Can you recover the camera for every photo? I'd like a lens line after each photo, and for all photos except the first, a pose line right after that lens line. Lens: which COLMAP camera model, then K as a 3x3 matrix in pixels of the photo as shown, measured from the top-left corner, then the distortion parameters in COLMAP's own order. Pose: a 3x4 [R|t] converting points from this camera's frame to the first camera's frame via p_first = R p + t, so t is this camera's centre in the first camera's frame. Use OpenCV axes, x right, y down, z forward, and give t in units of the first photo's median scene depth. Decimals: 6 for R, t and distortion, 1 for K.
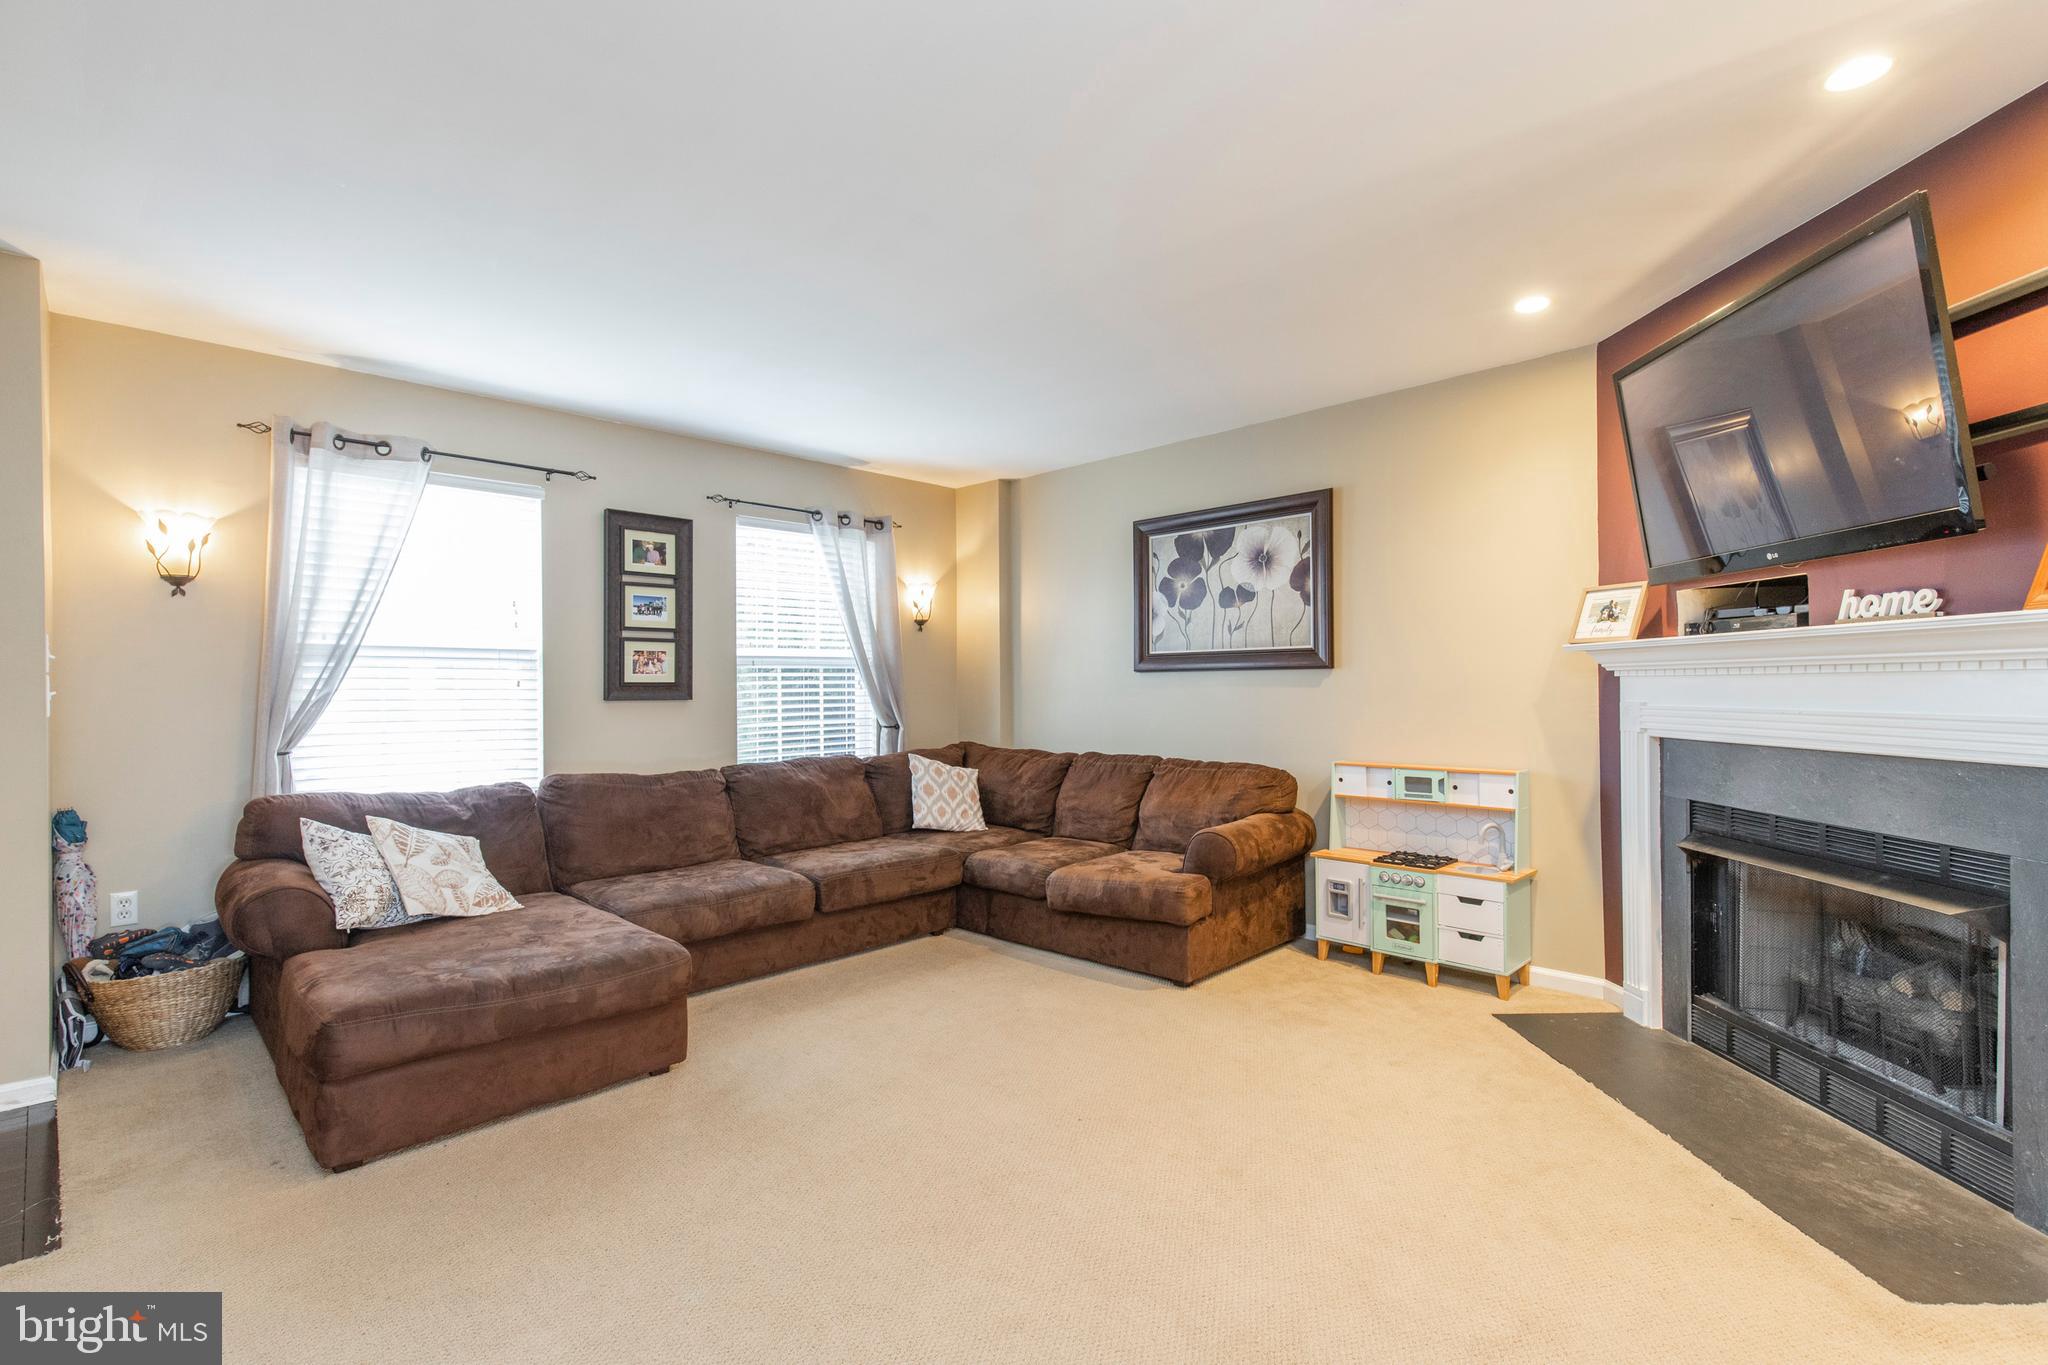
lens RADIAL K [[919.0, 0, 1021.1], [0, 919.0, 687.6], [0, 0, 1]] dist [0.007847, -0.002466]
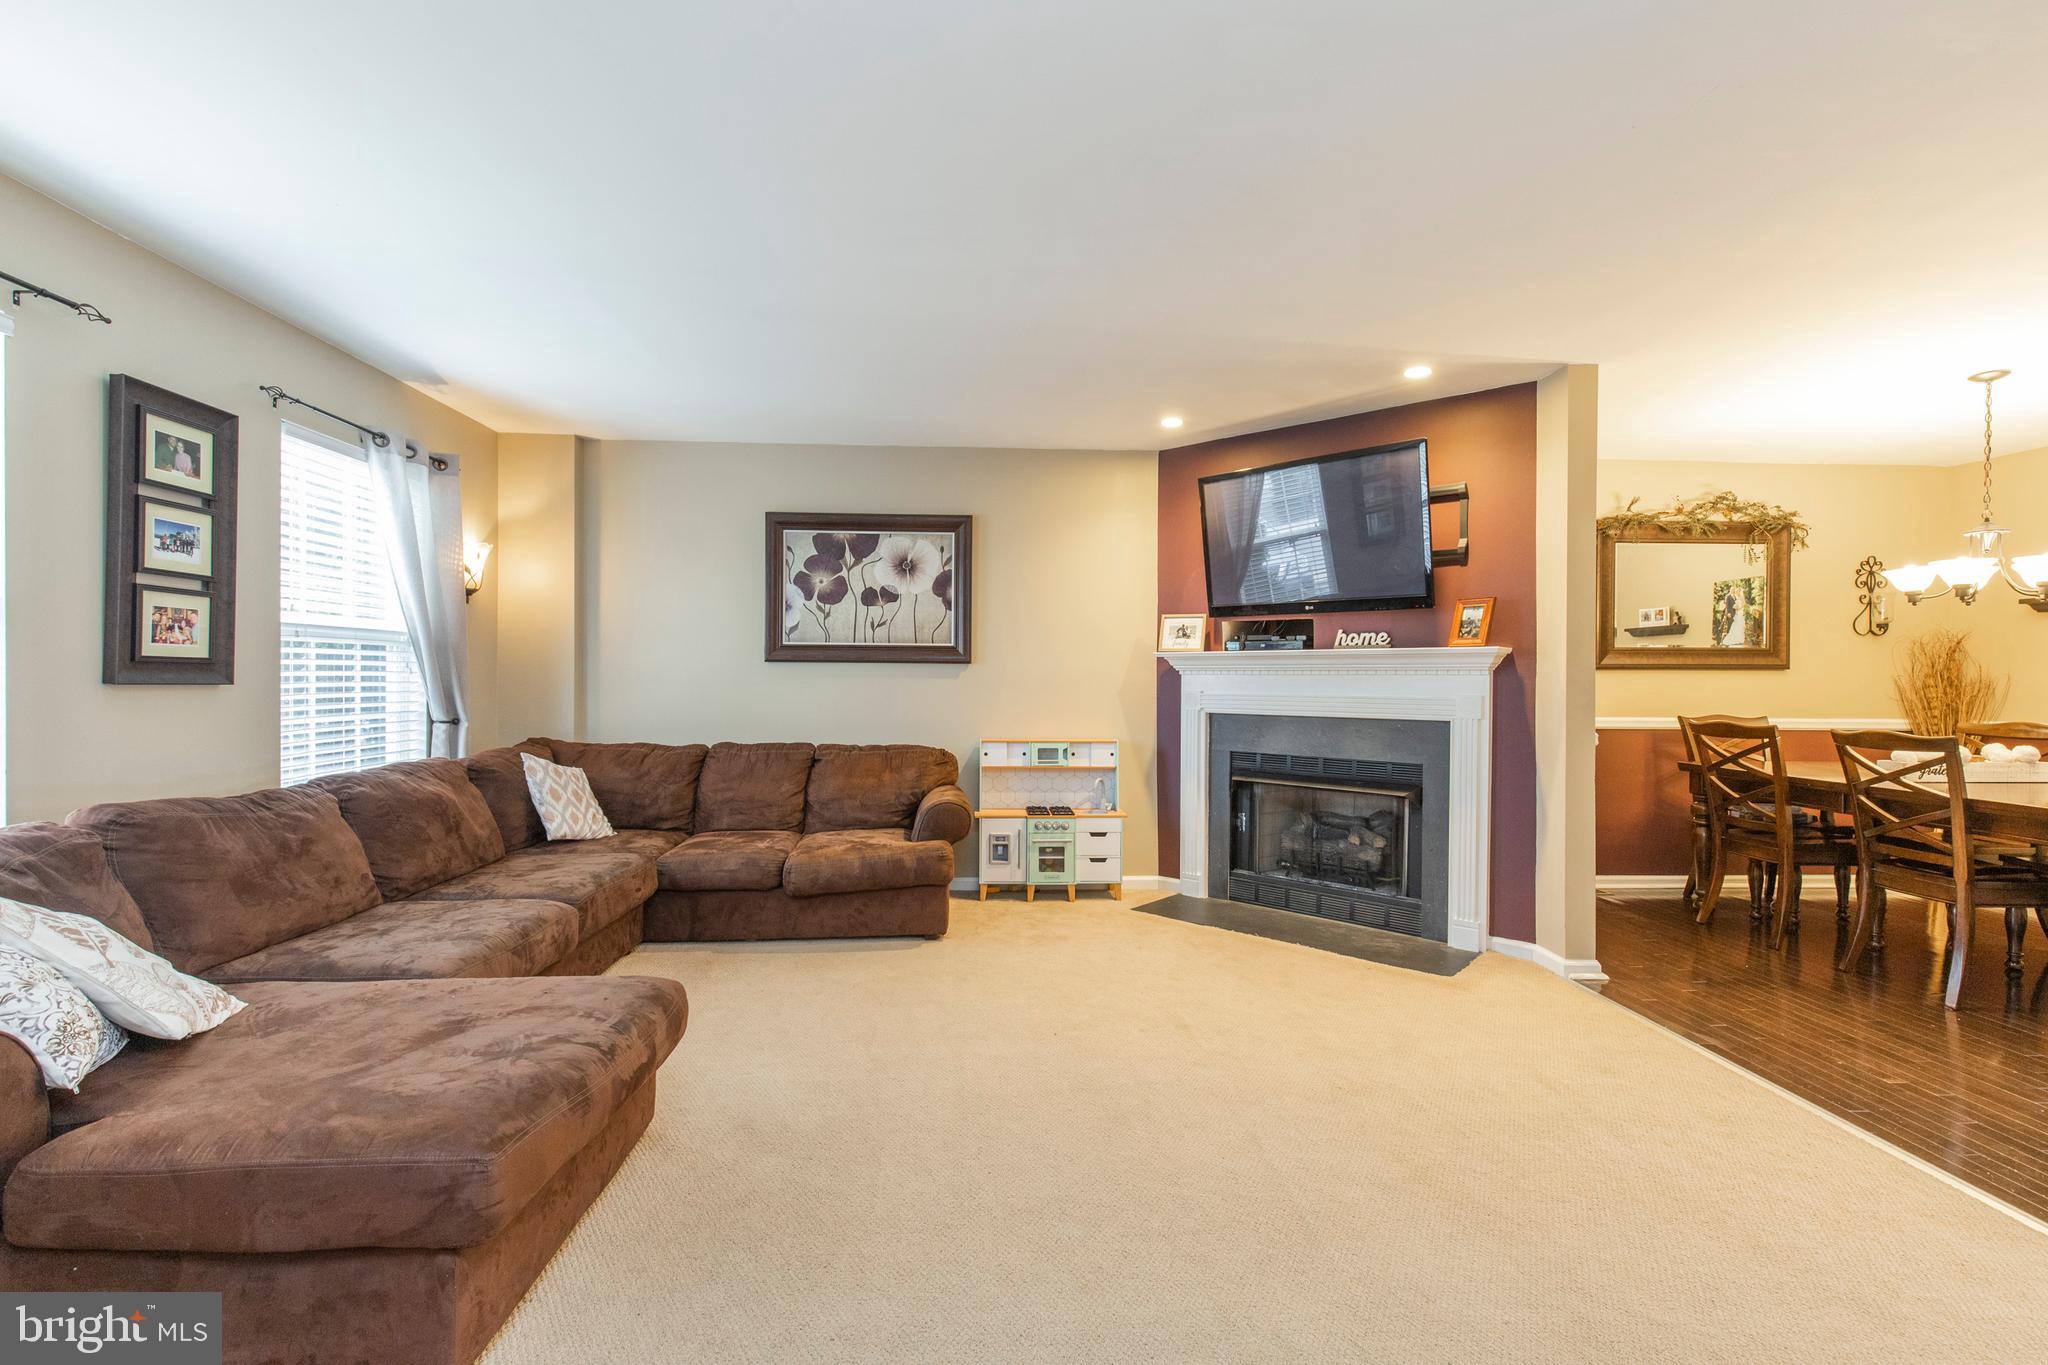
lens RADIAL K [[919.0, 0, 1014.1], [0, 919.0, 686.3], [0, 0, 1]] dist [0.007847, -0.002466]
pose [[0.671460, 0.008350, 0.740994, -0.578232], [-0.011450, 0.999934, -0.000892, 0.010500], [-0.740953, -0.007886, 0.671511, 0.156135]]
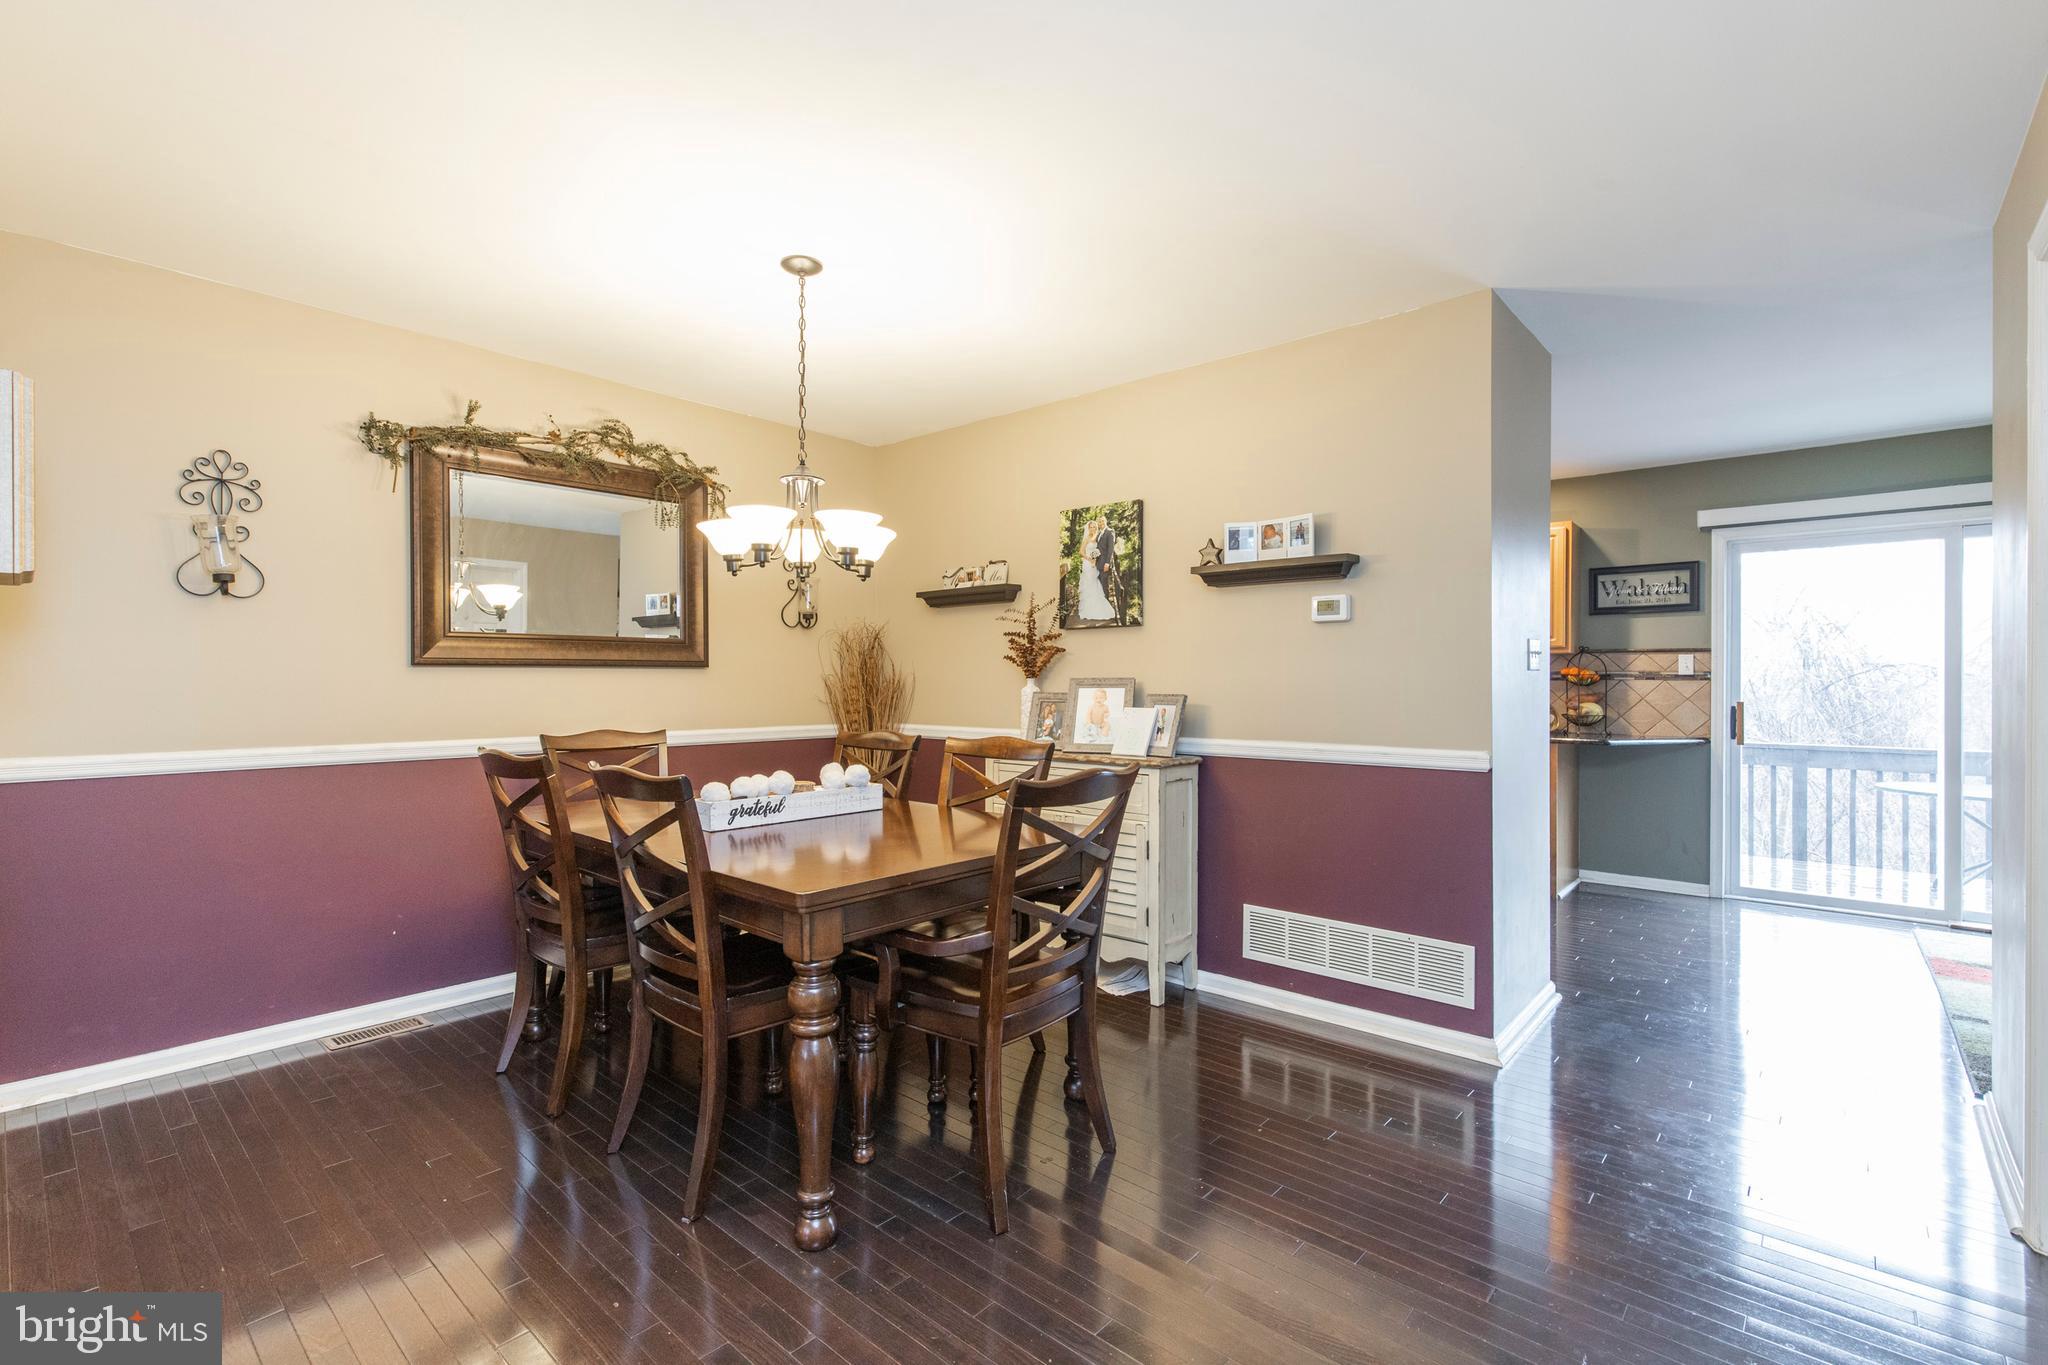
lens RADIAL K [[919.0, 0, 1019.4], [0, 919.0, 672.0], [0, 0, 1]] dist [0.007847, -0.002466]
pose [[-0.064869, 0.020106, 0.997691, 0.136816], [0.000624, 0.999798, -0.020108, -0.001437], [-0.997894, -0.000682, -0.064869, -0.076922]]
